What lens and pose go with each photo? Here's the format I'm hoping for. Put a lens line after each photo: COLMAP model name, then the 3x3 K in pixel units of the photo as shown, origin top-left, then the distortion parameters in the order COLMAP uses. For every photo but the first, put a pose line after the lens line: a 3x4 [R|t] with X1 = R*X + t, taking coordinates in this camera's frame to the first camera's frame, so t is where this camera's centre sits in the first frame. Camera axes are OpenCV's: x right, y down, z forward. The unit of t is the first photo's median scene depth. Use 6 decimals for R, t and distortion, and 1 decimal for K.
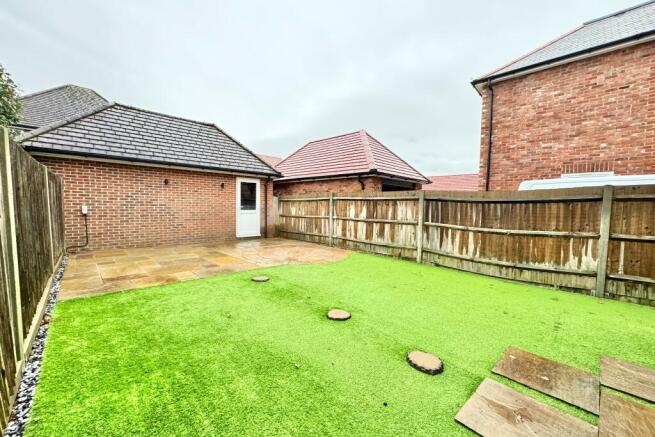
lens RADIAL K [[260.0, 0, 327.9], [0, 260.0, 221.0], [0, 0, 1]] dist [0.000220, -0.000054]
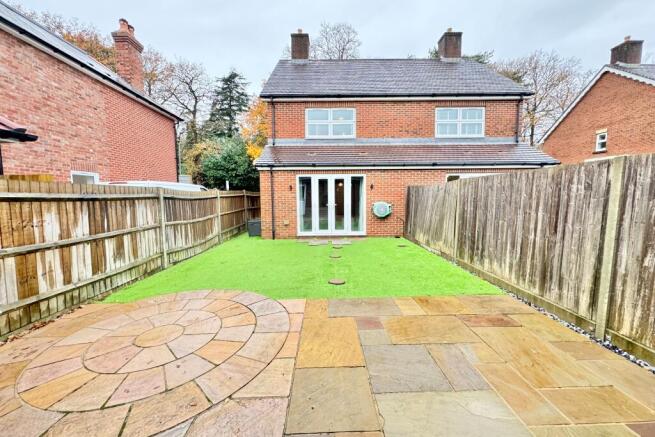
lens RADIAL K [[260.0, 0, 329.3], [0, 260.0, 219.6], [0, 0, 1]] dist [0.000220, -0.000054]
pose [[-0.735971, -0.073709, 0.672988, -0.565829], [0.037562, 0.988079, 0.149297, -0.102729], [-0.675970, 0.135157, -0.724429, 1.082182]]
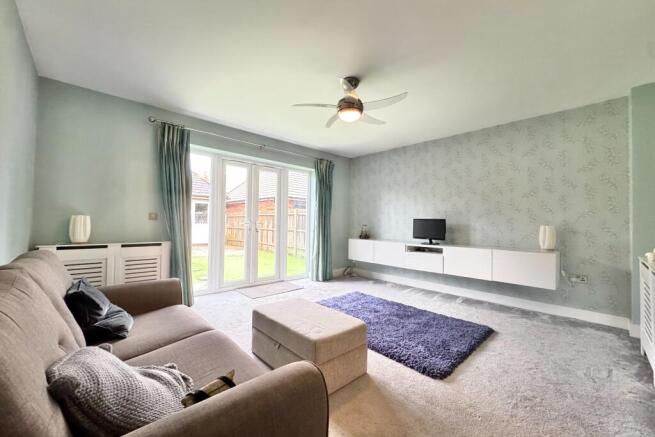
lens RADIAL K [[260.0, 0, 327.5], [0, 260.0, 219.0], [0, 0, 1]] dist [0.000220, -0.000054]
pose [[0.999845, 0.000607, -0.017605, 0.497078], [-0.002073, 0.996516, -0.083381, 0.059338], [0.017493, 0.083405, 0.996362, -0.455438]]
